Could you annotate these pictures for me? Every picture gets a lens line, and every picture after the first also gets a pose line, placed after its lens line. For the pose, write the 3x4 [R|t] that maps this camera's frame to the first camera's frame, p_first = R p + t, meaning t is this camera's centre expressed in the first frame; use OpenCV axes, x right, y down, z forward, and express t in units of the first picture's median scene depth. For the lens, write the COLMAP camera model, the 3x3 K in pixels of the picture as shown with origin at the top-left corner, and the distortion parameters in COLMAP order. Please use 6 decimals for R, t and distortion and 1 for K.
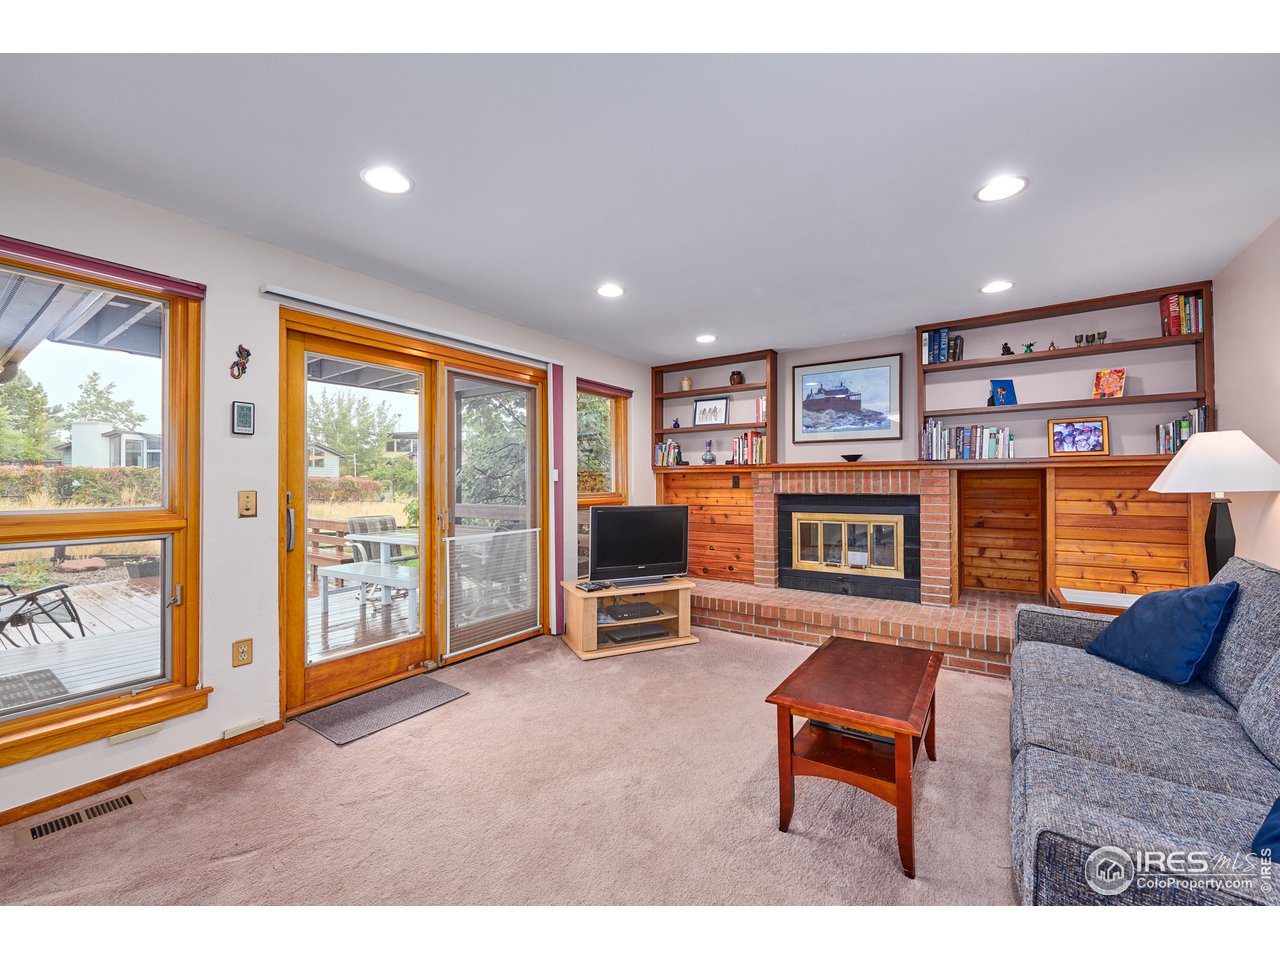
lens RADIAL K [[511.3, 0, 647.4], [0, 511.3, 479.2], [0, 0, 1]] dist [-0.002387, -0.000380]
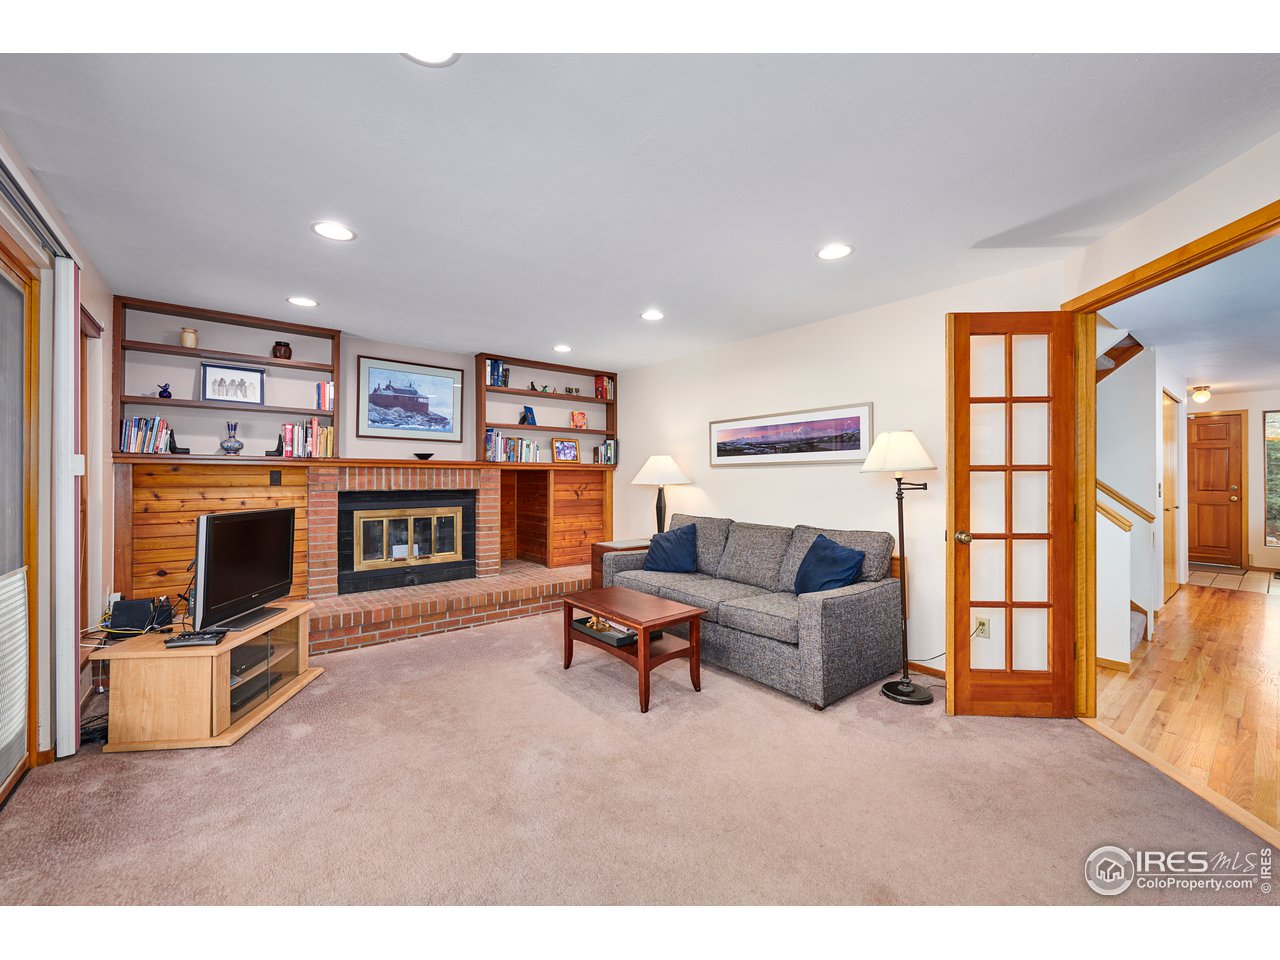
lens RADIAL K [[511.3, 0, 647.4], [0, 511.3, 479.2], [0, 0, 1]] dist [-0.002387, -0.000380]
pose [[0.295777, 0.000667, 0.955257, -0.488897], [-0.009587, 0.999951, 0.002270, -0.000308], [-0.955209, -0.009830, 0.295769, 0.232135]]
